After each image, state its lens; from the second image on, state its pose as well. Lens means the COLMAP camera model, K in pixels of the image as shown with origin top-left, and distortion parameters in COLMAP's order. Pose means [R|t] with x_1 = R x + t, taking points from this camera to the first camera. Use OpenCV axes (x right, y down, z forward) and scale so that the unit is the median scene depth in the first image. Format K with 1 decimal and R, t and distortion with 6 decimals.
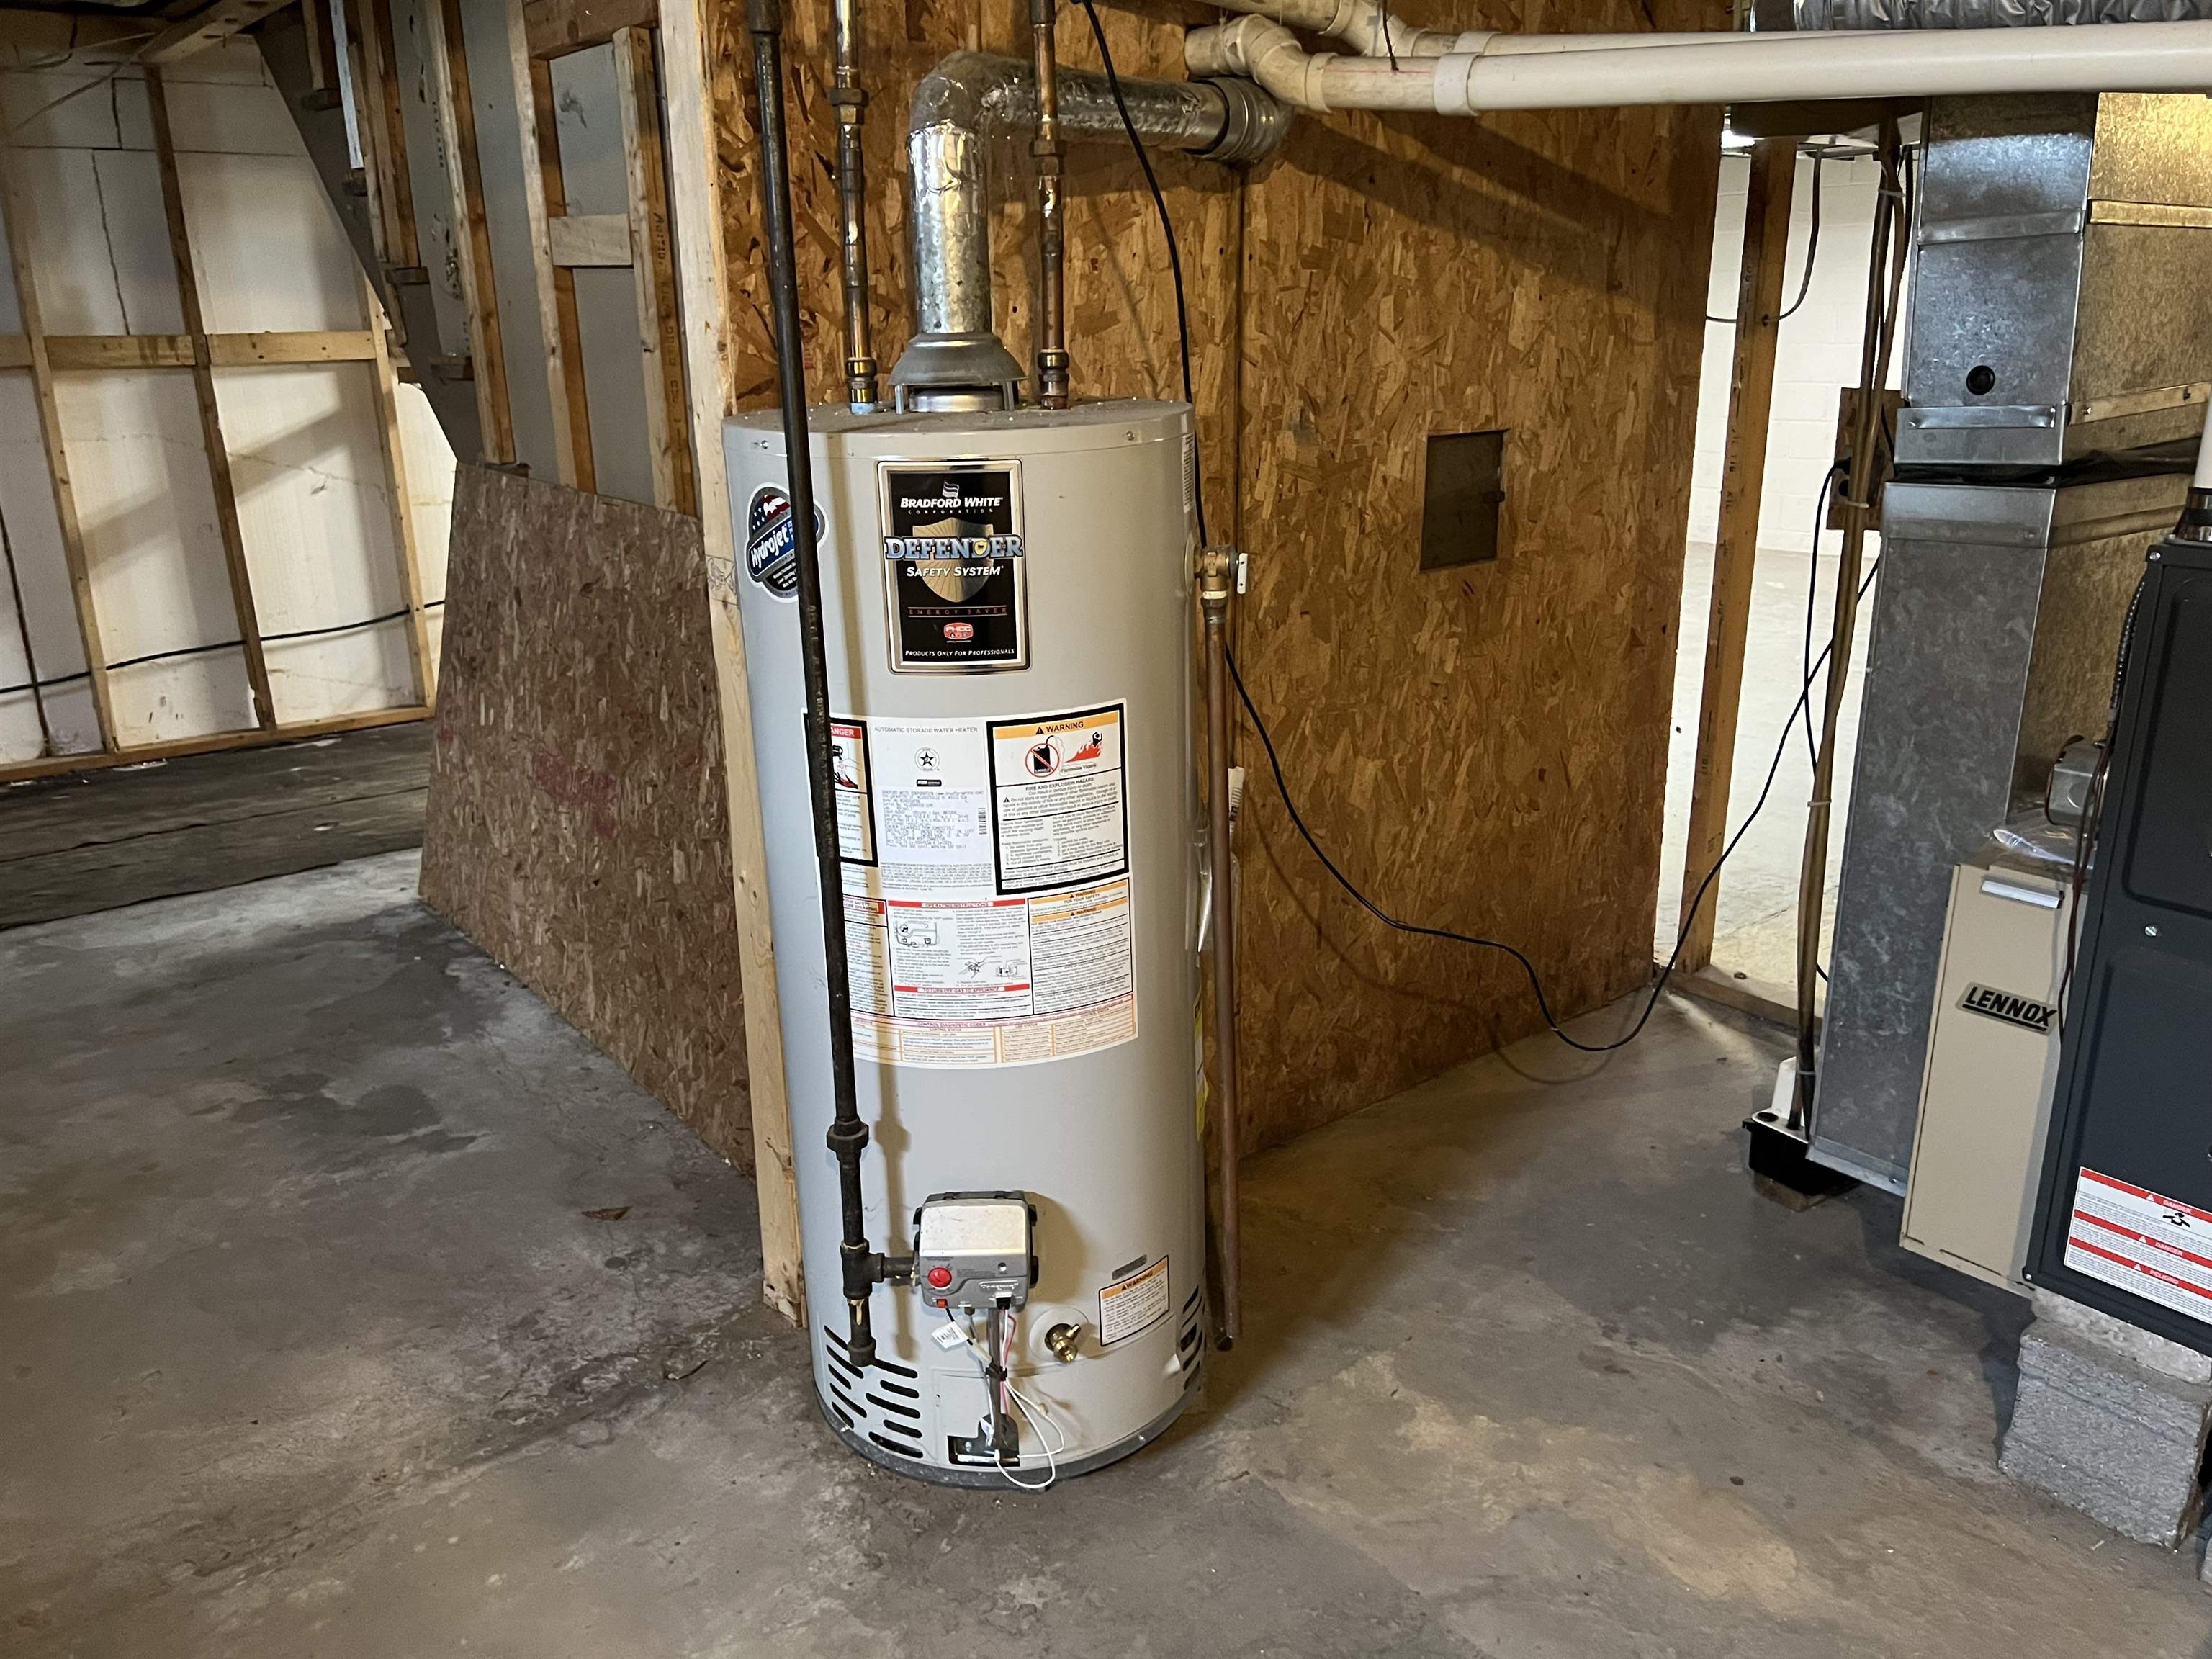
lens RADIAL K [[1652.1, 0, 1120.5], [0, 1652.1, 848.3], [0, 0, 1]] dist [0.118576, -0.142384]
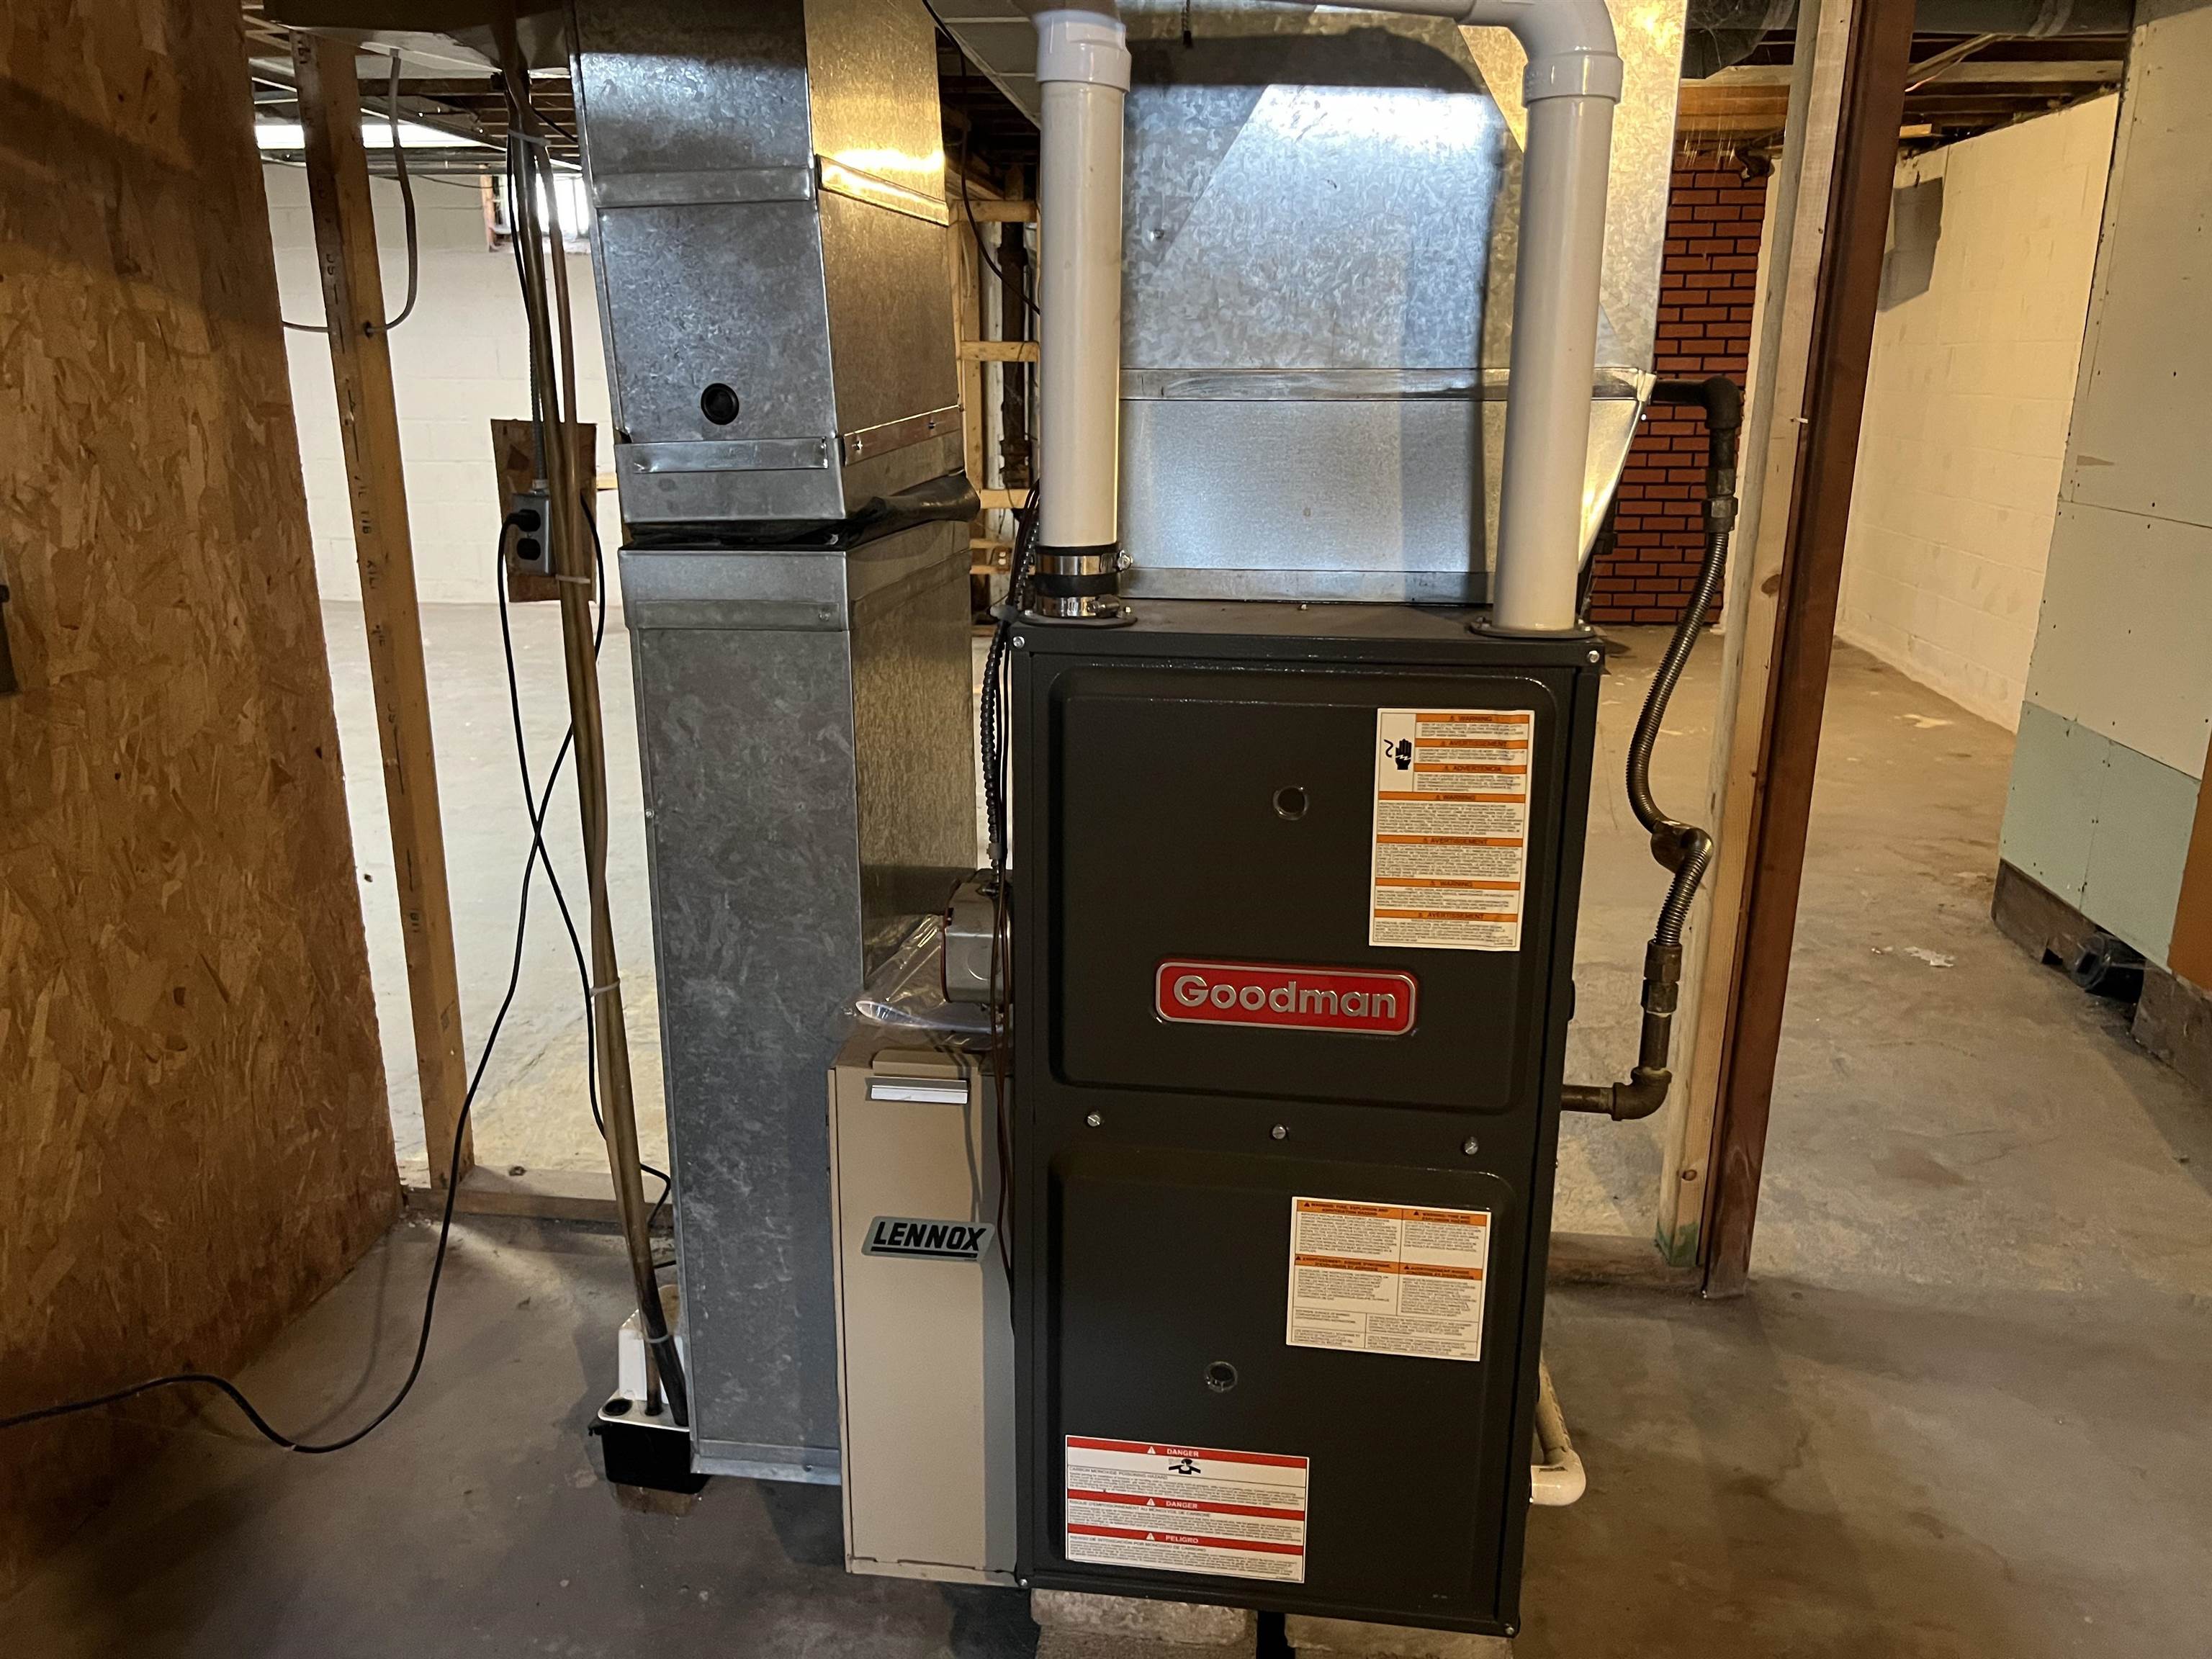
lens RADIAL K [[1611.4, 0, 1109.1], [0, 1611.4, 812.0], [0, 0, 1]] dist [0.051327, -0.081172]
pose [[0.706821, -0.173666, 0.685743, 0.094278], [0.198907, 0.979078, 0.042934, -0.077881], [-0.678852, 0.106053, 0.726576, 0.304345]]
